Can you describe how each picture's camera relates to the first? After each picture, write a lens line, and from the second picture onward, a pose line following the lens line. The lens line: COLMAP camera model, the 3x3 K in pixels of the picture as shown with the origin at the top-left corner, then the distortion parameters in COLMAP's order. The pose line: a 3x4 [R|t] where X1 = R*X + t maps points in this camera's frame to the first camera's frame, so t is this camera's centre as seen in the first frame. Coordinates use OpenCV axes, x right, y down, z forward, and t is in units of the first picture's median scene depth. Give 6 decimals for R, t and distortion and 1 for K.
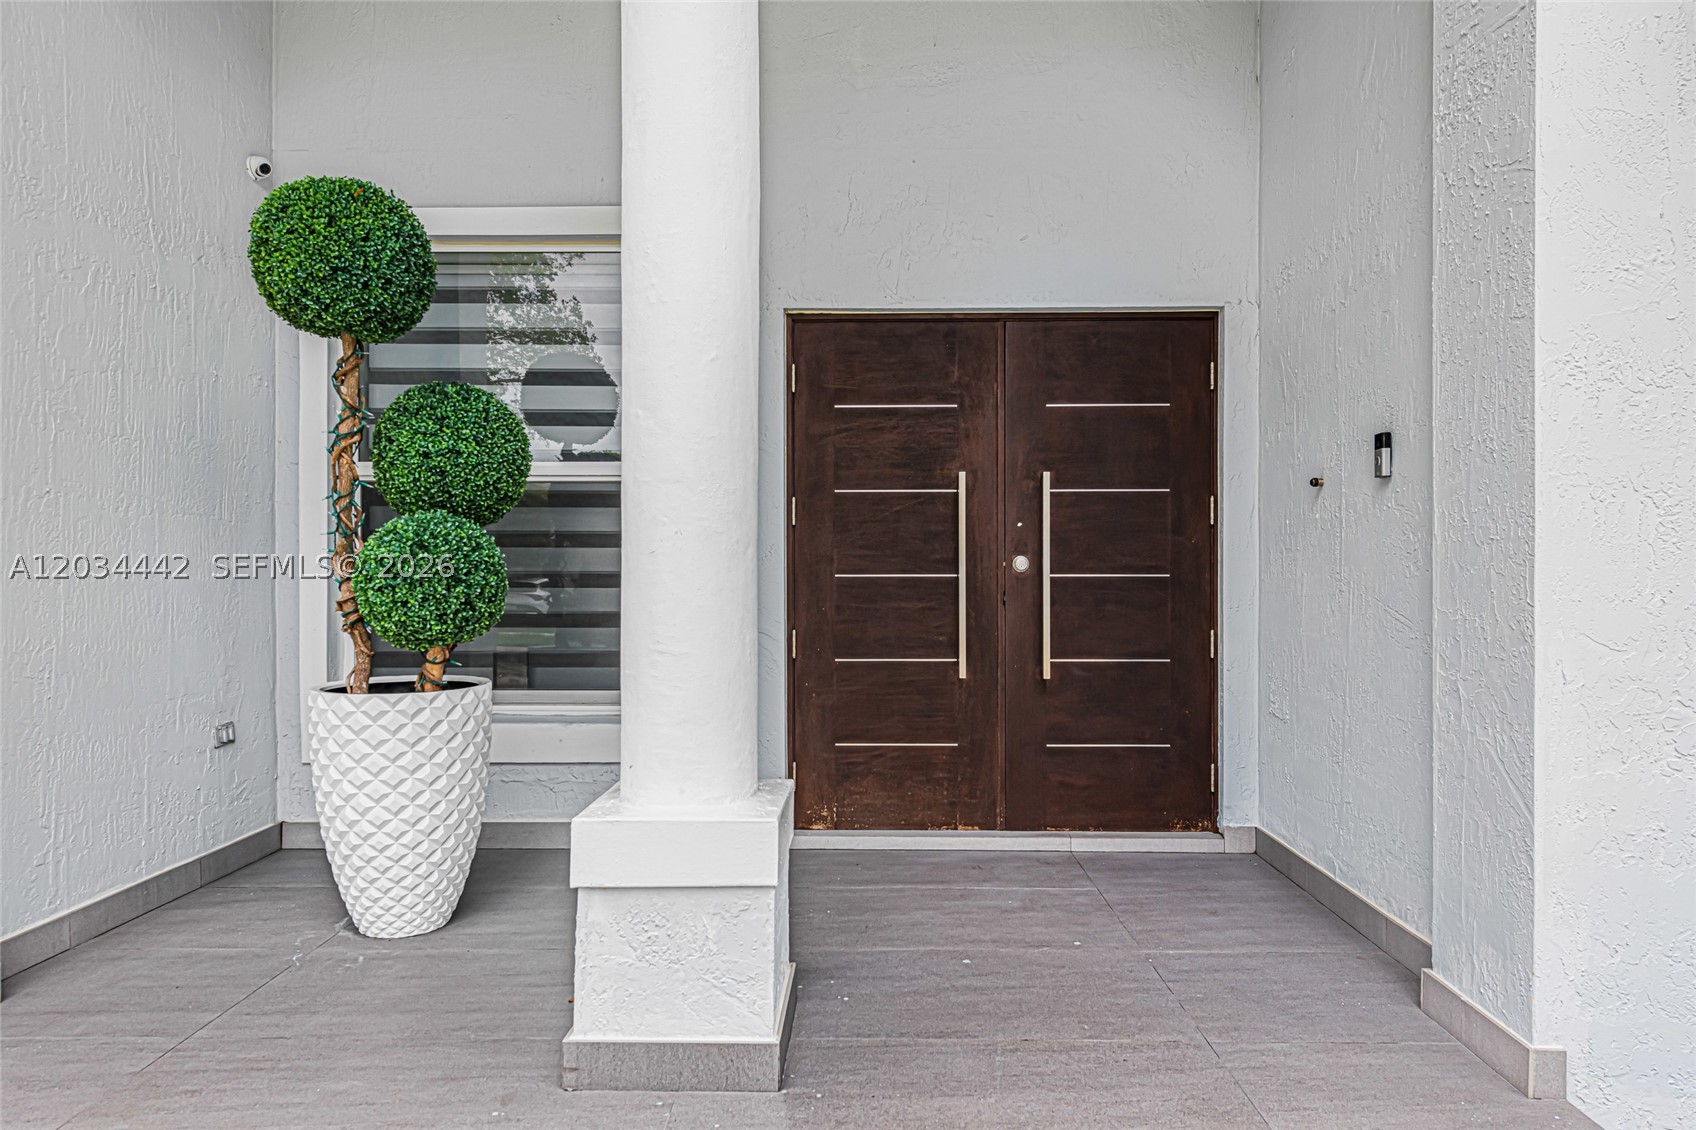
lens RADIAL K [[1133.2, 0, 845.9], [0, 1133.2, 570.1], [0, 0, 1]] dist [0.005588, 0.000513]
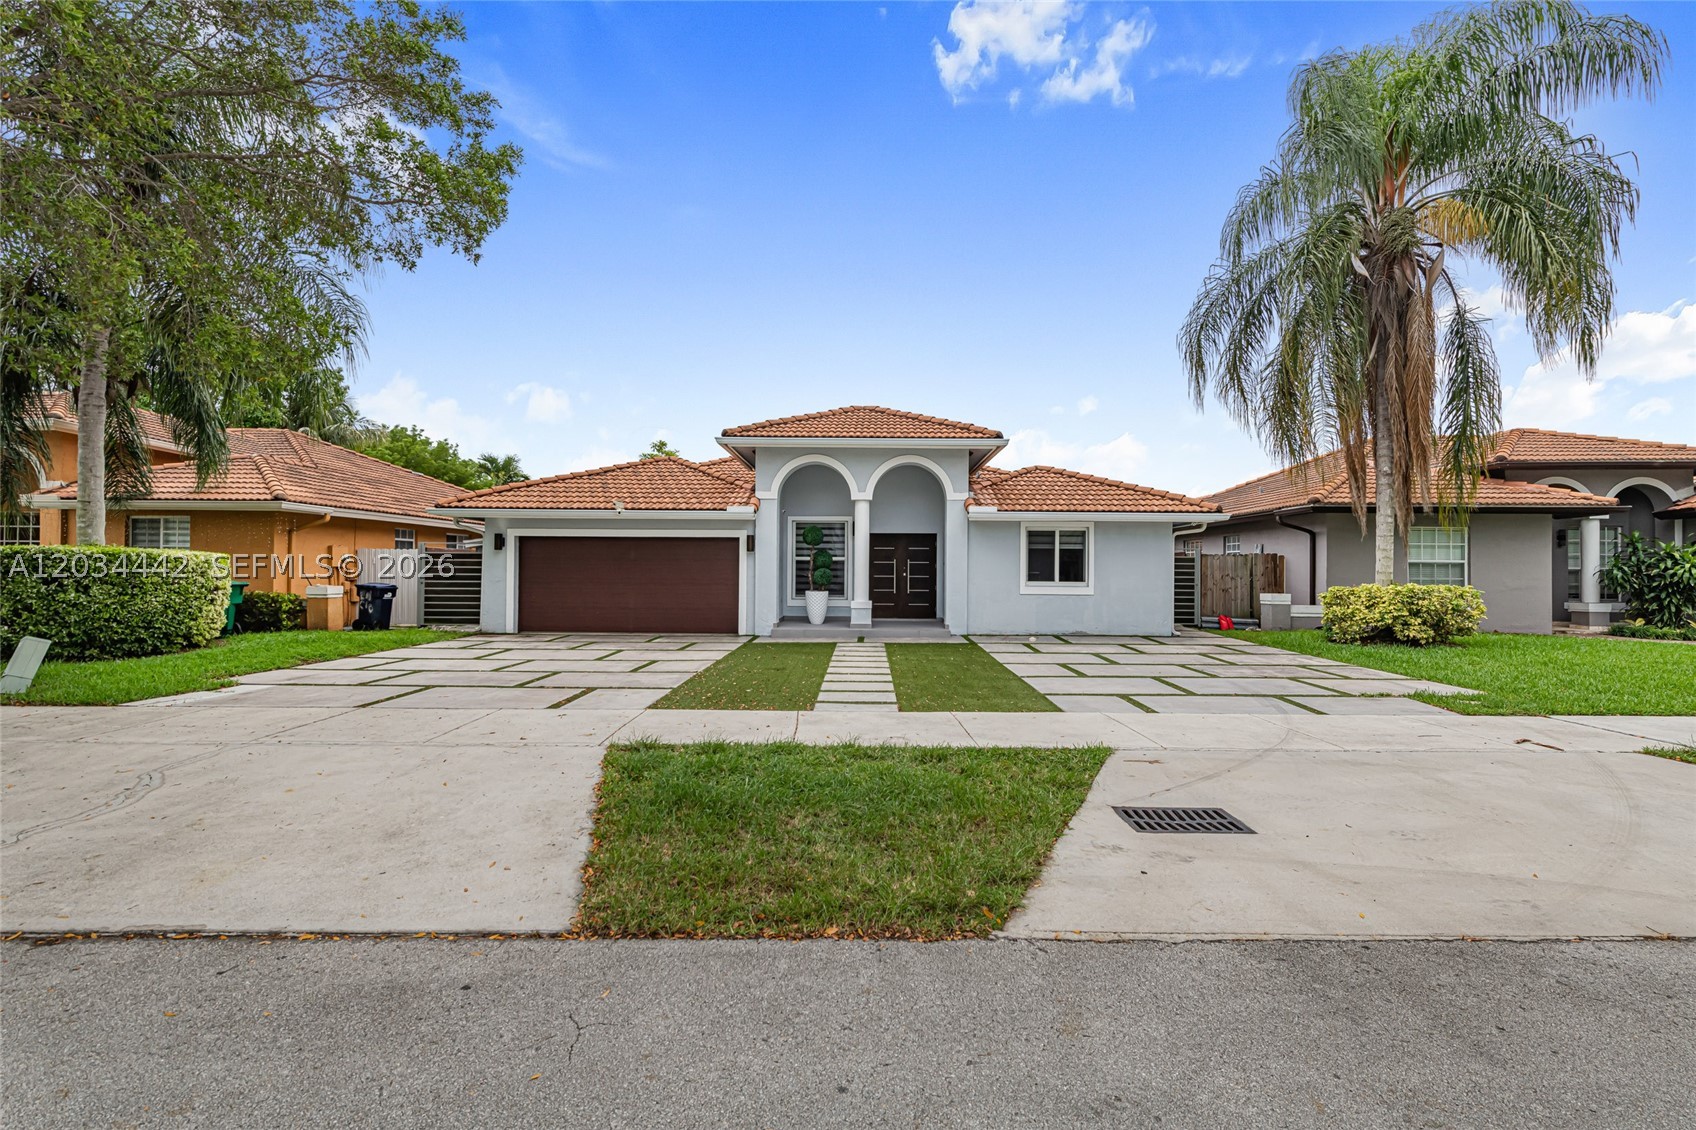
lens RADIAL K [[749.5, 0, 850.3], [0, 749.5, 563.6], [0, 0, 1]] dist [0.004032, 0.000177]
pose [[0.999969, 0.006985, -0.003668, -0.124018], [-0.006986, 0.999976, -0.000322, -0.060994], [0.003665, 0.000348, 0.999993, -3.076441]]
